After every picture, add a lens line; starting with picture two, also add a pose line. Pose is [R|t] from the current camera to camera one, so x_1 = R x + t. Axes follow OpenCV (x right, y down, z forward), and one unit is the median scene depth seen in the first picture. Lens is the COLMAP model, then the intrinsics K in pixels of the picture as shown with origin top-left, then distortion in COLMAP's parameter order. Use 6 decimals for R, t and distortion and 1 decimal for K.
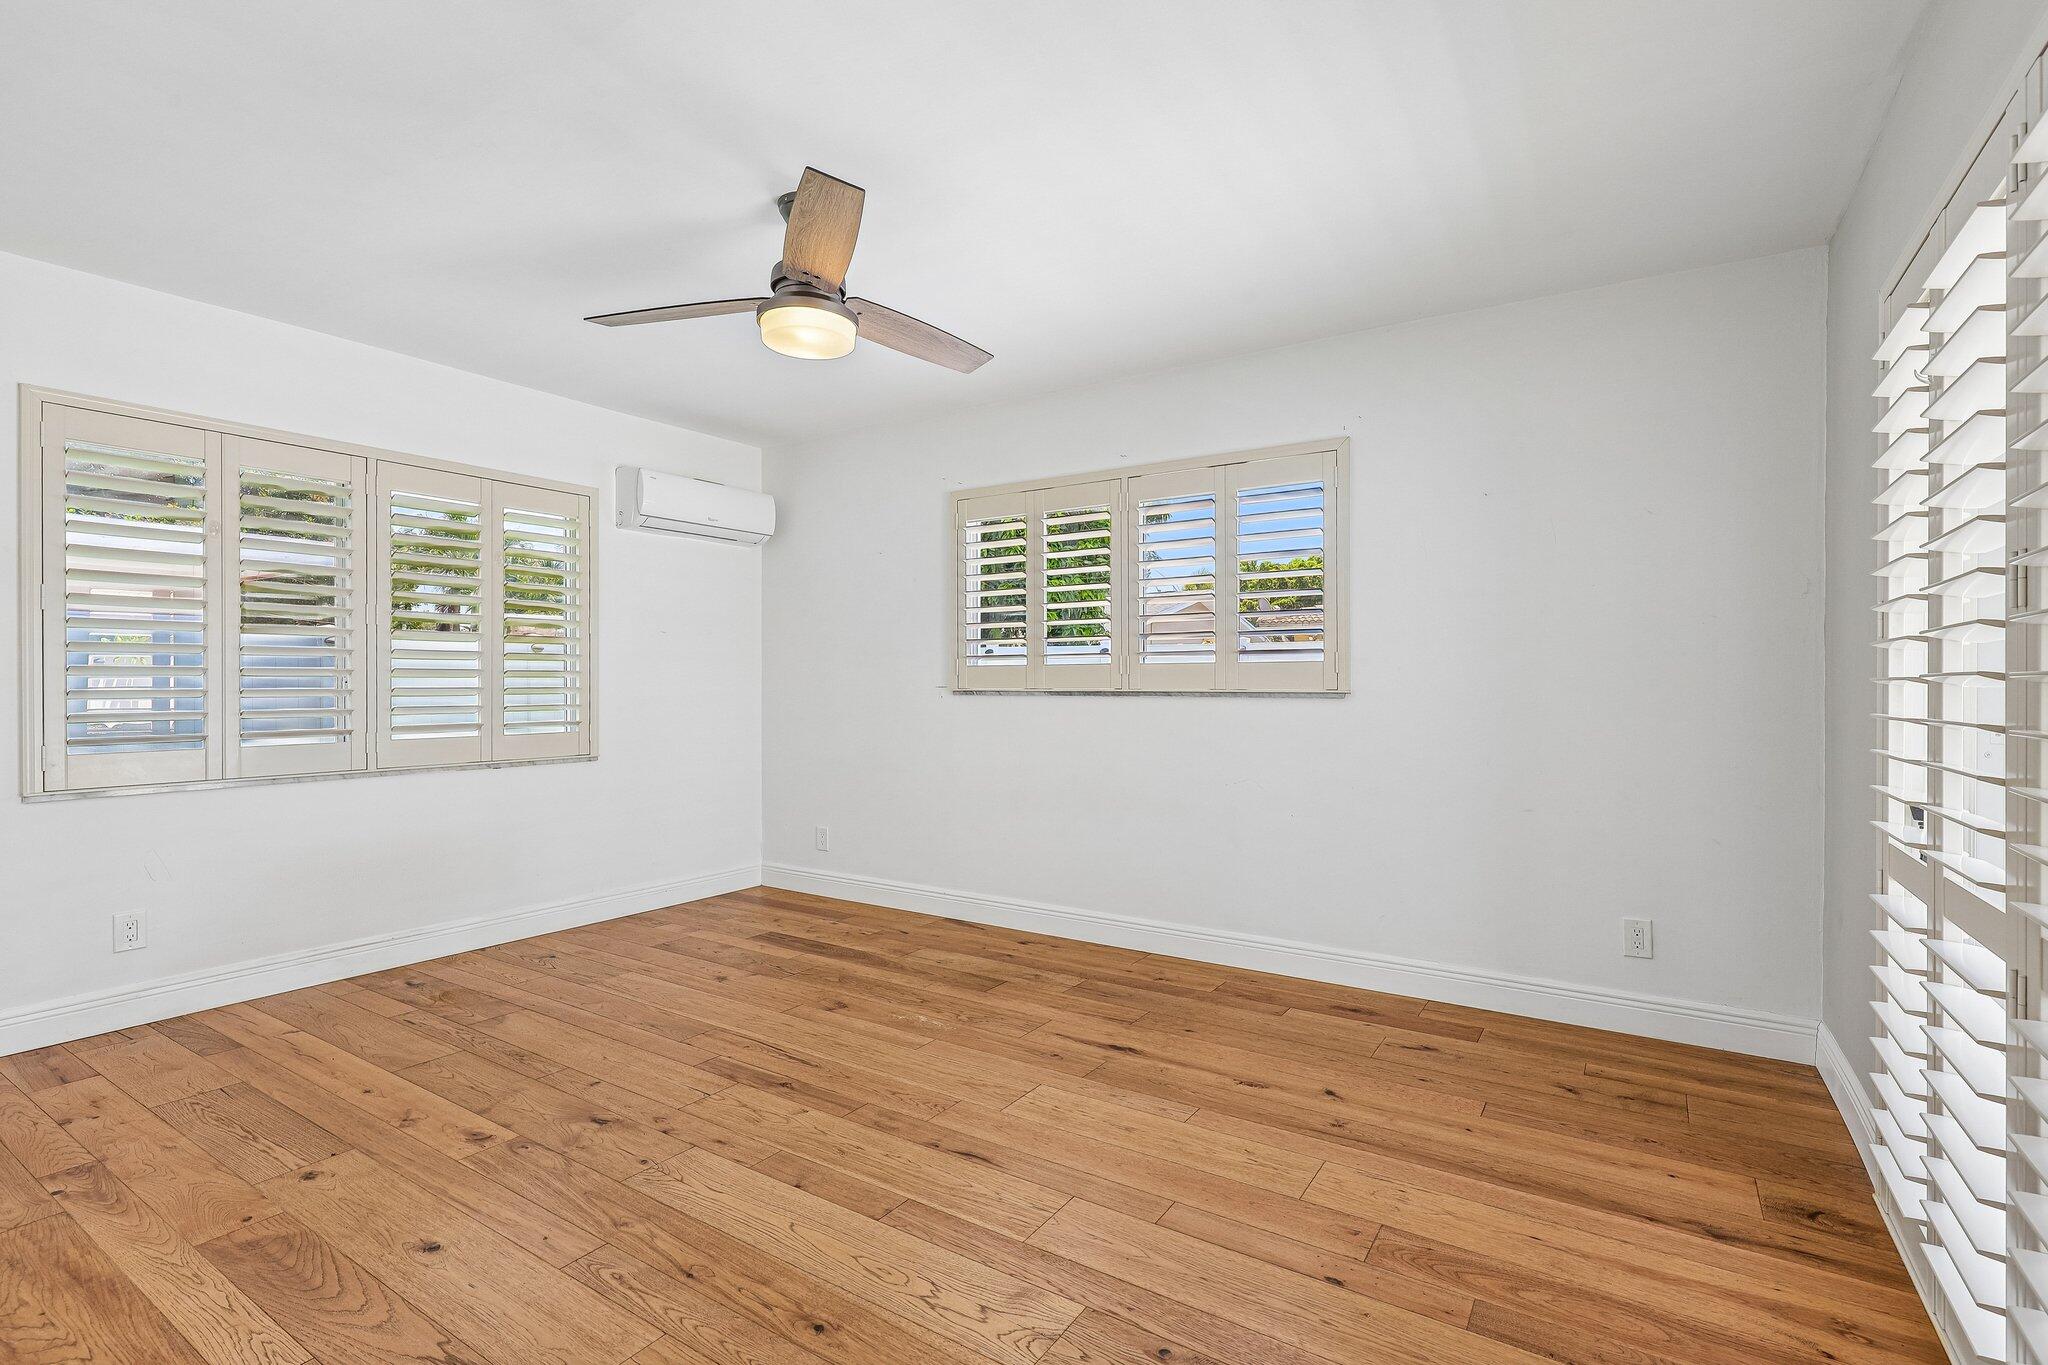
lens RADIAL K [[940.1, 0, 1025.8], [0, 940.1, 685.0], [0, 0, 1]] dist [0.002565, 0.000309]
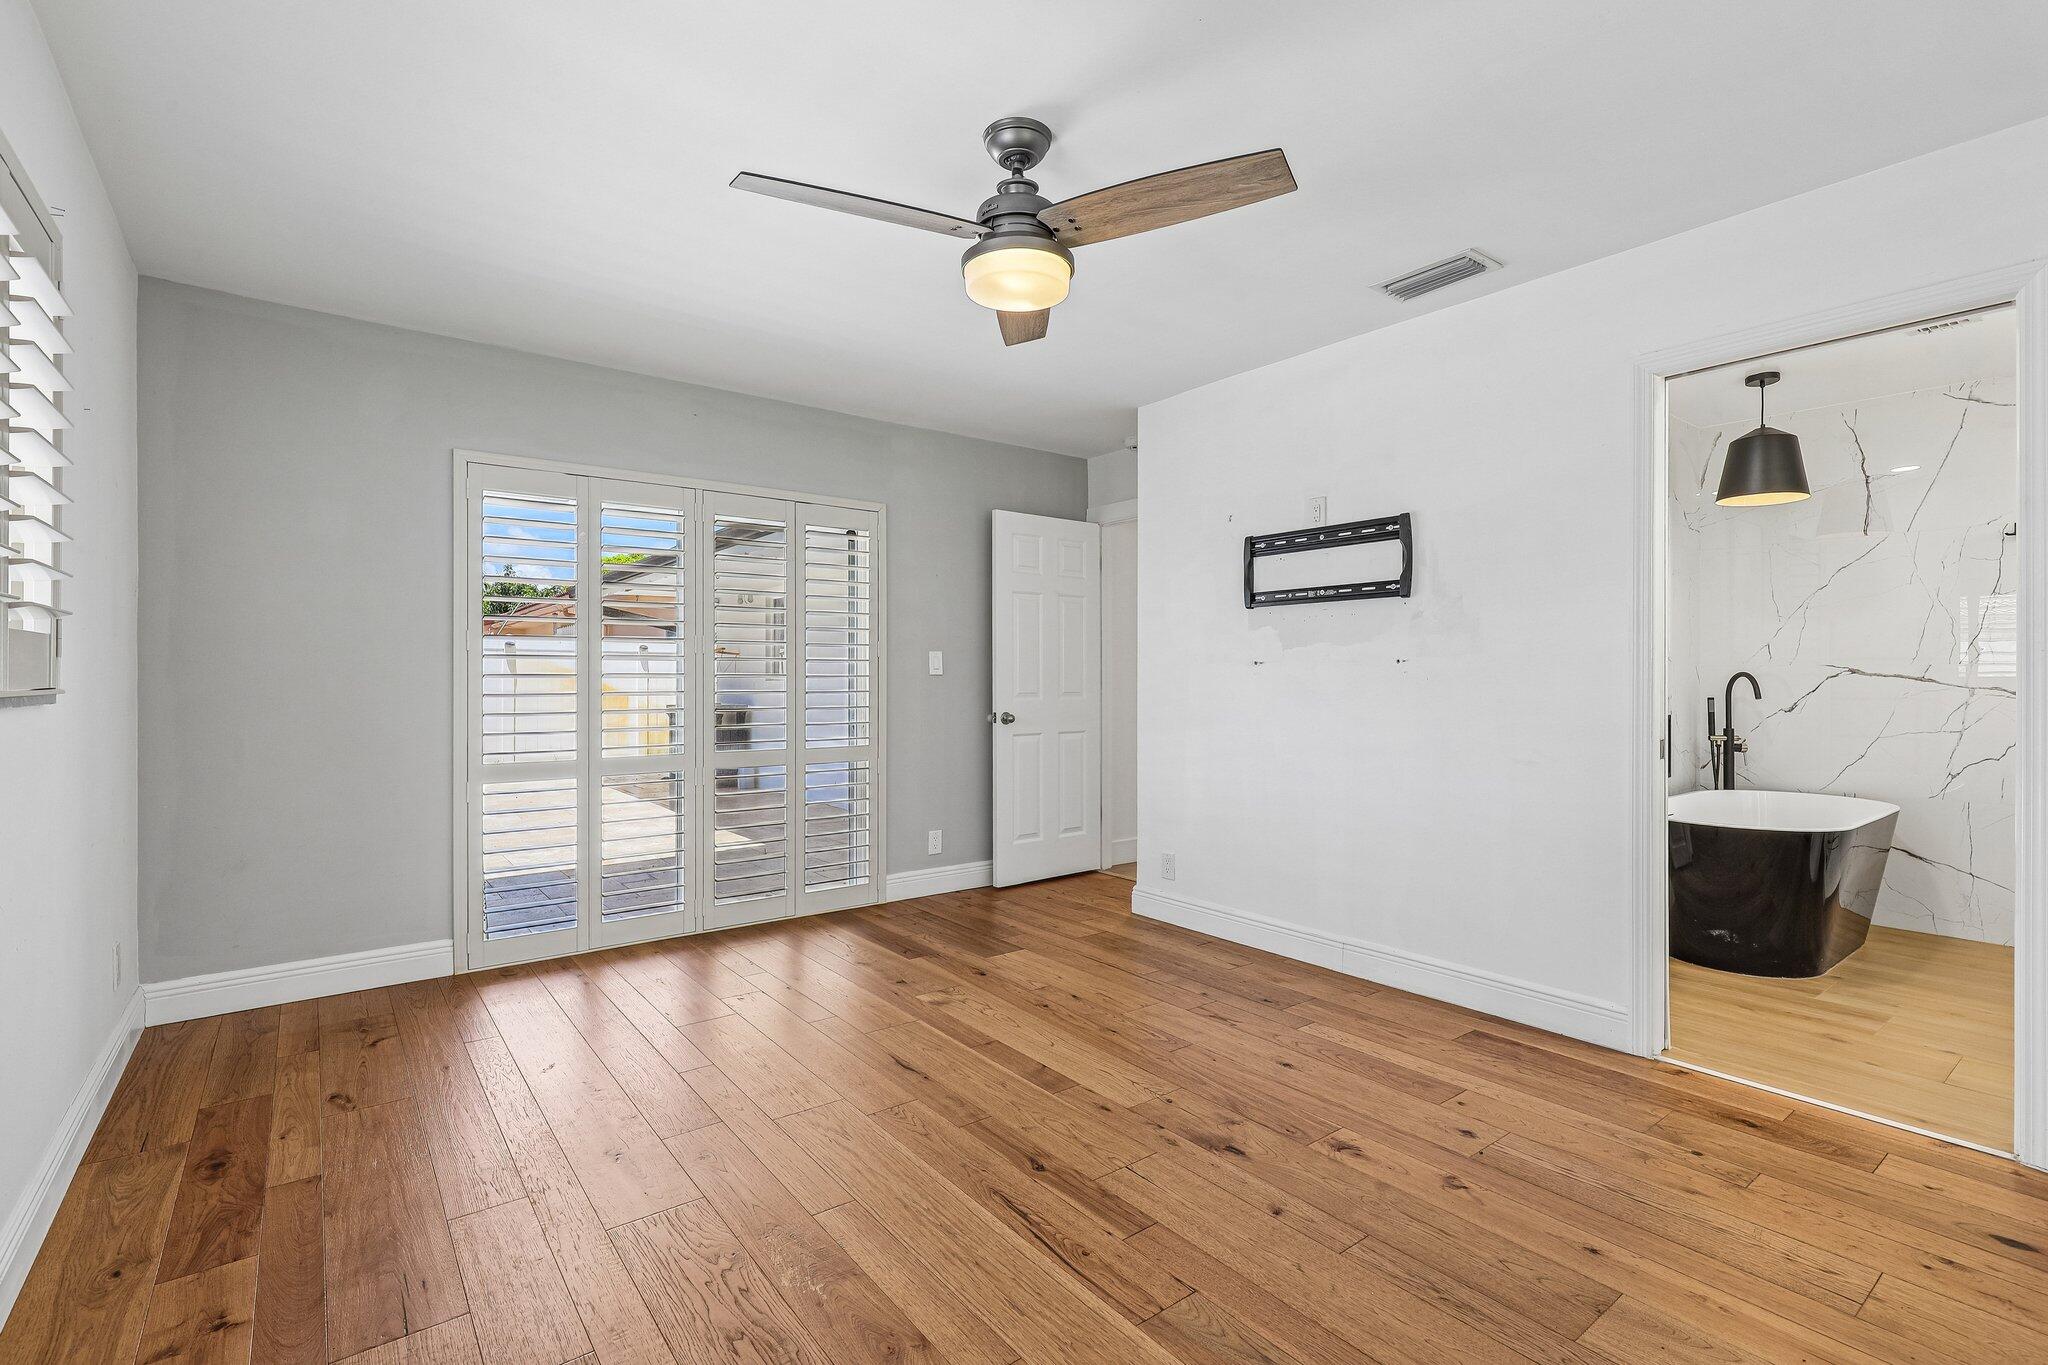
lens RADIAL K [[940.1, 0, 1023.7], [0, 940.1, 680.3], [0, 0, 1]] dist [0.002565, 0.000309]
pose [[-0.941089, -0.002138, 0.338151, -0.538004], [-0.000867, 0.999992, 0.003909, -0.004216], [-0.338157, 0.003386, -0.941084, 1.836369]]
